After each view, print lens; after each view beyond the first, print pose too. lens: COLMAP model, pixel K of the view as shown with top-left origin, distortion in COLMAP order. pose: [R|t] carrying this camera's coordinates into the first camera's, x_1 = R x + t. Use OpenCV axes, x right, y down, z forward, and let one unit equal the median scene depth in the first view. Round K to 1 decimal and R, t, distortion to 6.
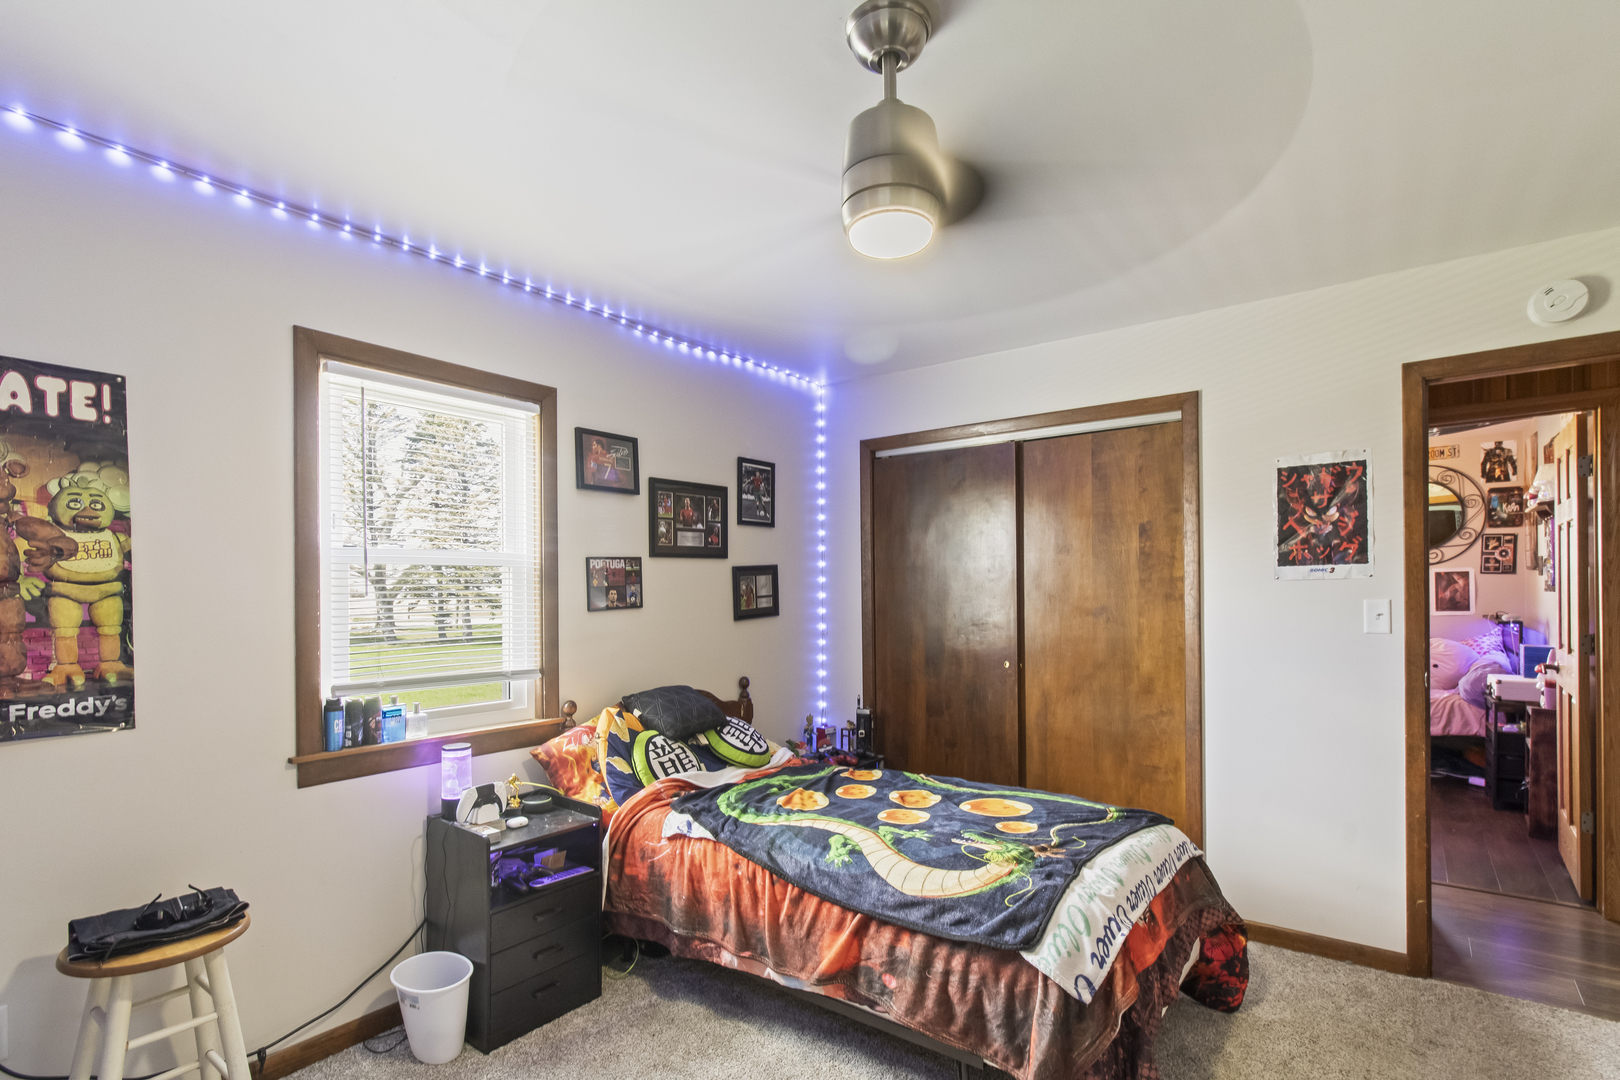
lens RADIAL K [[788.4, 0, 810.2], [0, 788.4, 597.1], [0, 0, 1]] dist [0.001344, 0.000245]
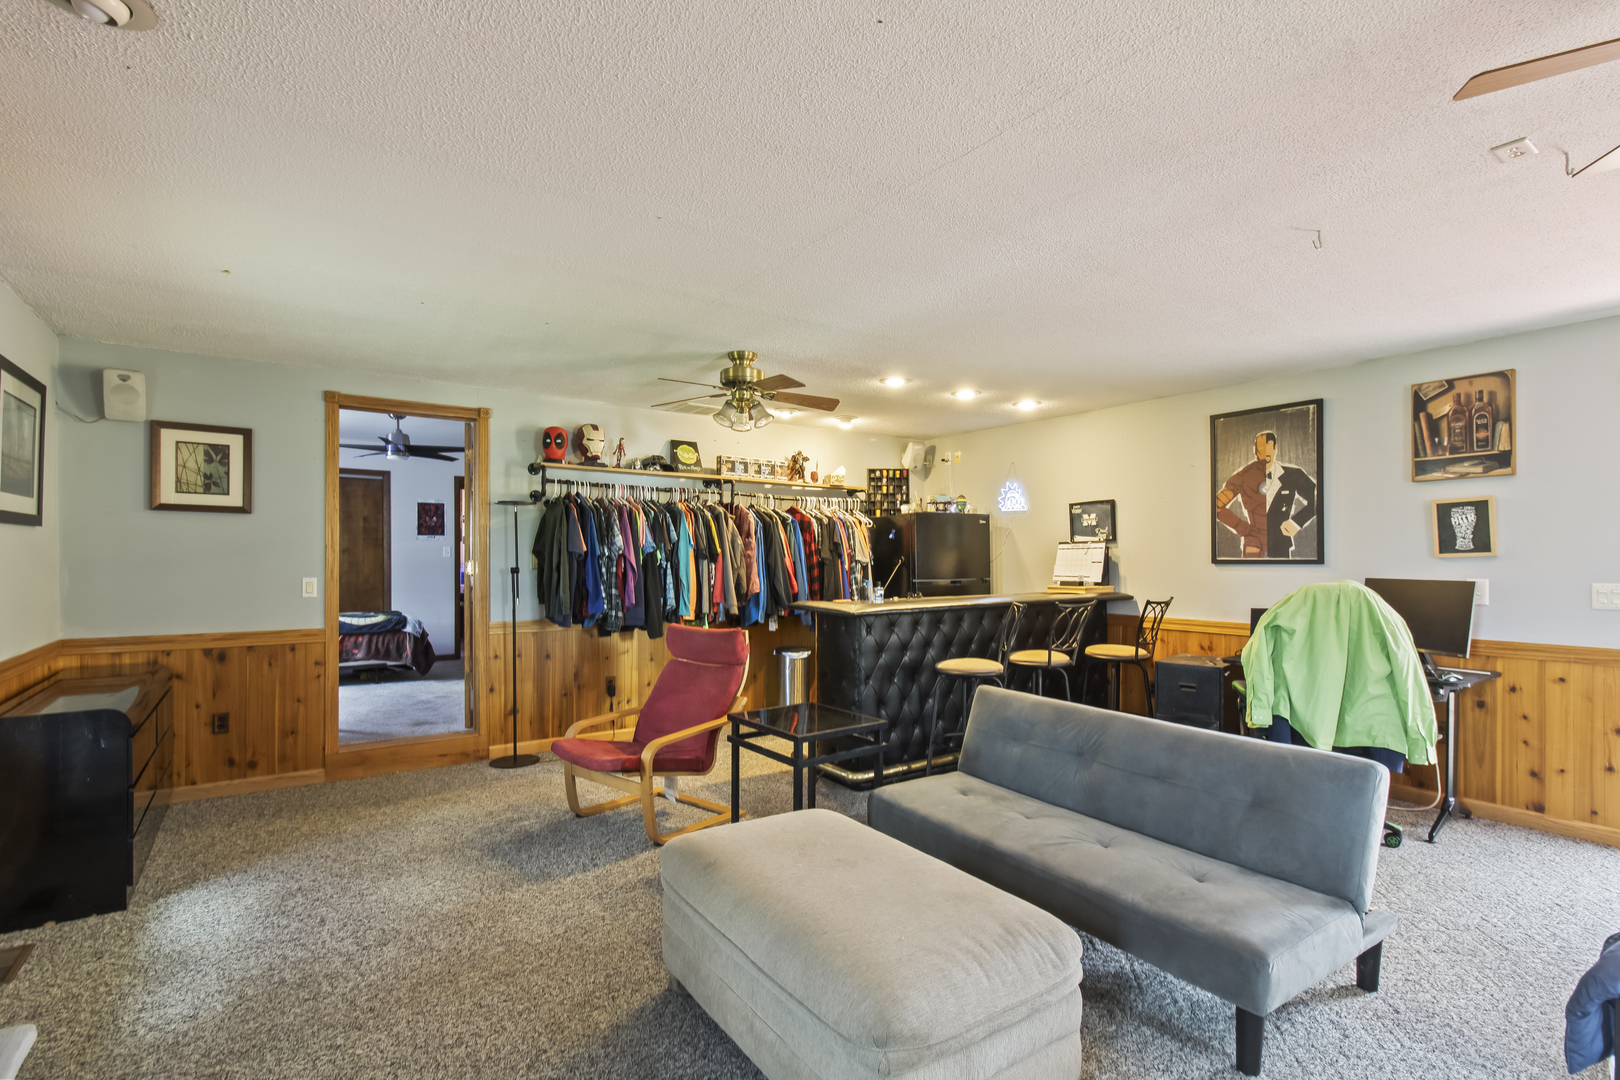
lens RADIAL K [[771.4, 0, 808.7], [0, 771.4, 550.6], [0, 0, 1]] dist [0.000074, 0.000111]
pose [[0.322877, 0.023606, 0.946147, -1.811809], [0.005114, 0.999631, -0.026686, 0.112489], [-0.946427, 0.013455, 0.322637, -1.444027]]
